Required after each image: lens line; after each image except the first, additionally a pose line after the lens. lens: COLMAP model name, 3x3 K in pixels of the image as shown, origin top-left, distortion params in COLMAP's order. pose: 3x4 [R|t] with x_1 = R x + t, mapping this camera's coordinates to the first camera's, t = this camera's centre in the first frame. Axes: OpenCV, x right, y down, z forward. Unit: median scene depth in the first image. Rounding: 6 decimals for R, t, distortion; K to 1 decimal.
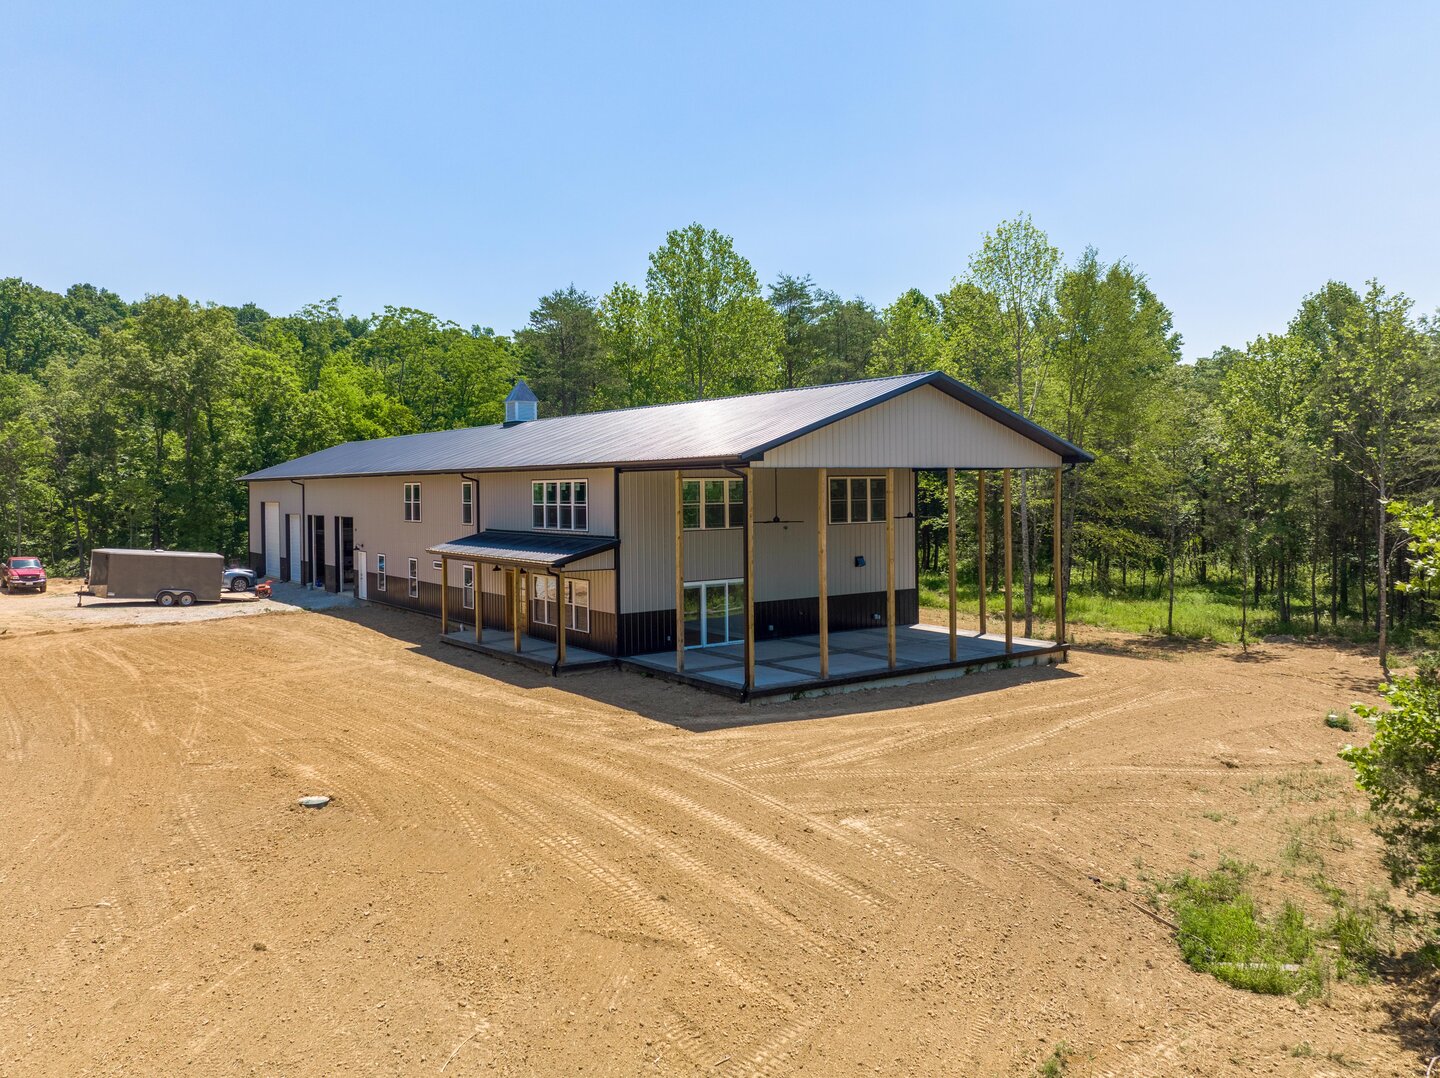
lens RADIAL K [[1012.5, 0, 720.0], [0, 1012.5, 539.0], [0, 0, 1]] dist [-0.038090, 0.003634]
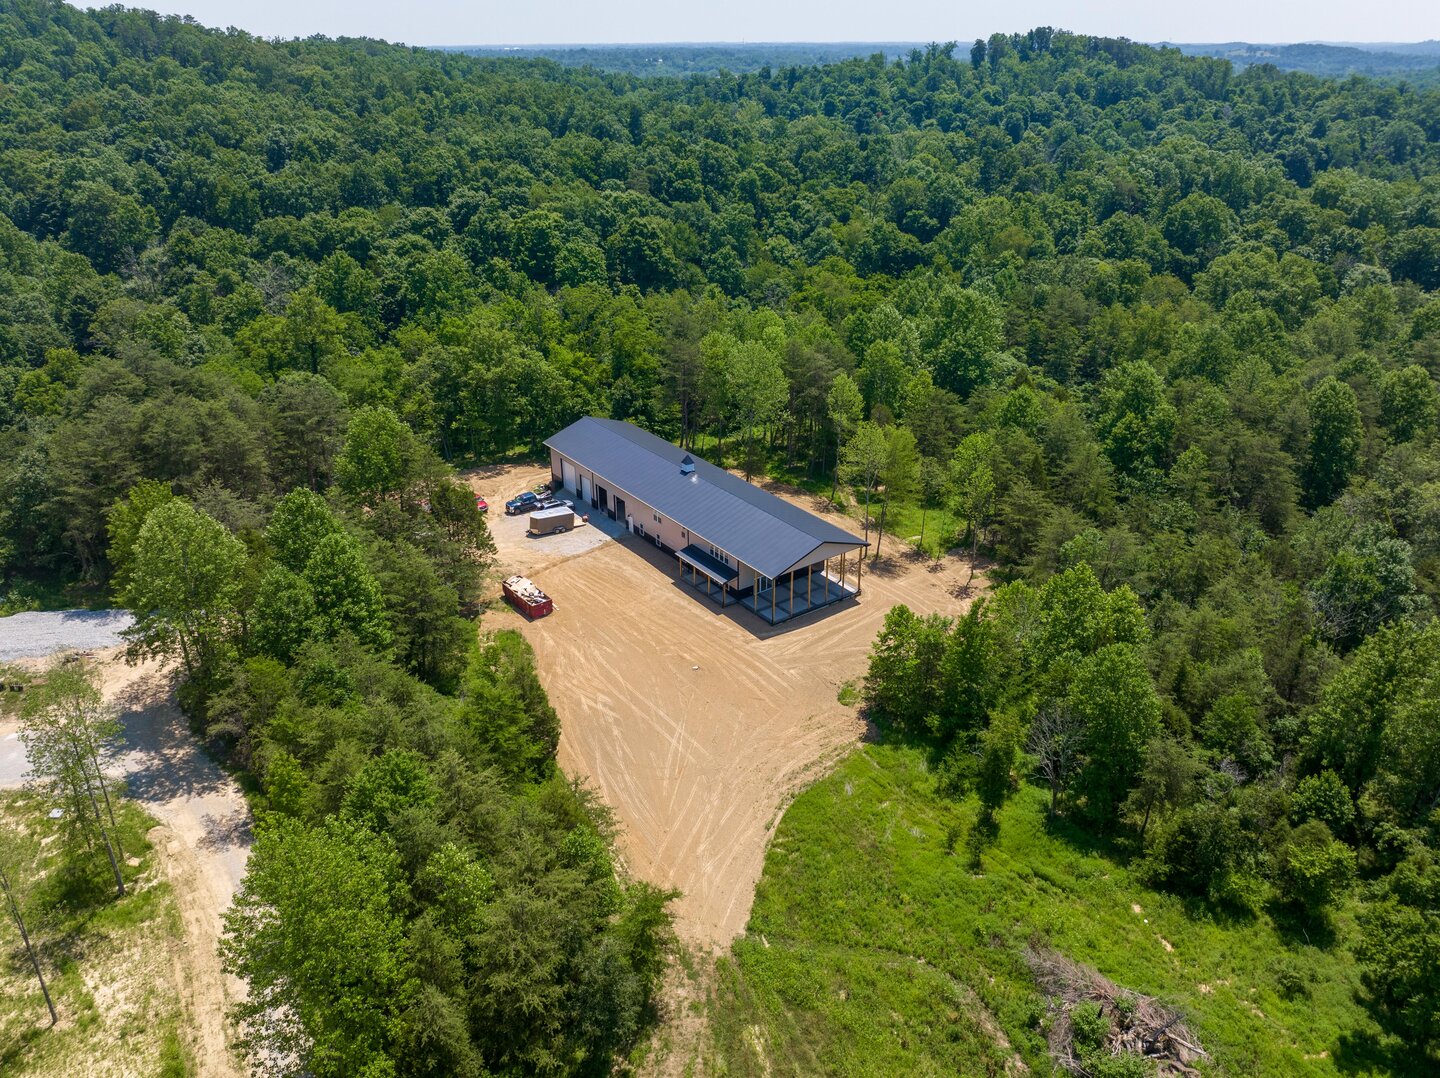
lens RADIAL K [[1012.5, 0, 720.0], [0, 1012.5, 539.0], [0, 0, 1]] dist [-0.038090, 0.003634]
pose [[0.999903, -0.002368, -0.013710, -0.155152], [0.008106, 0.900061, 0.435688, -2.327071], [0.011308, -0.435757, 0.899993, -3.087536]]
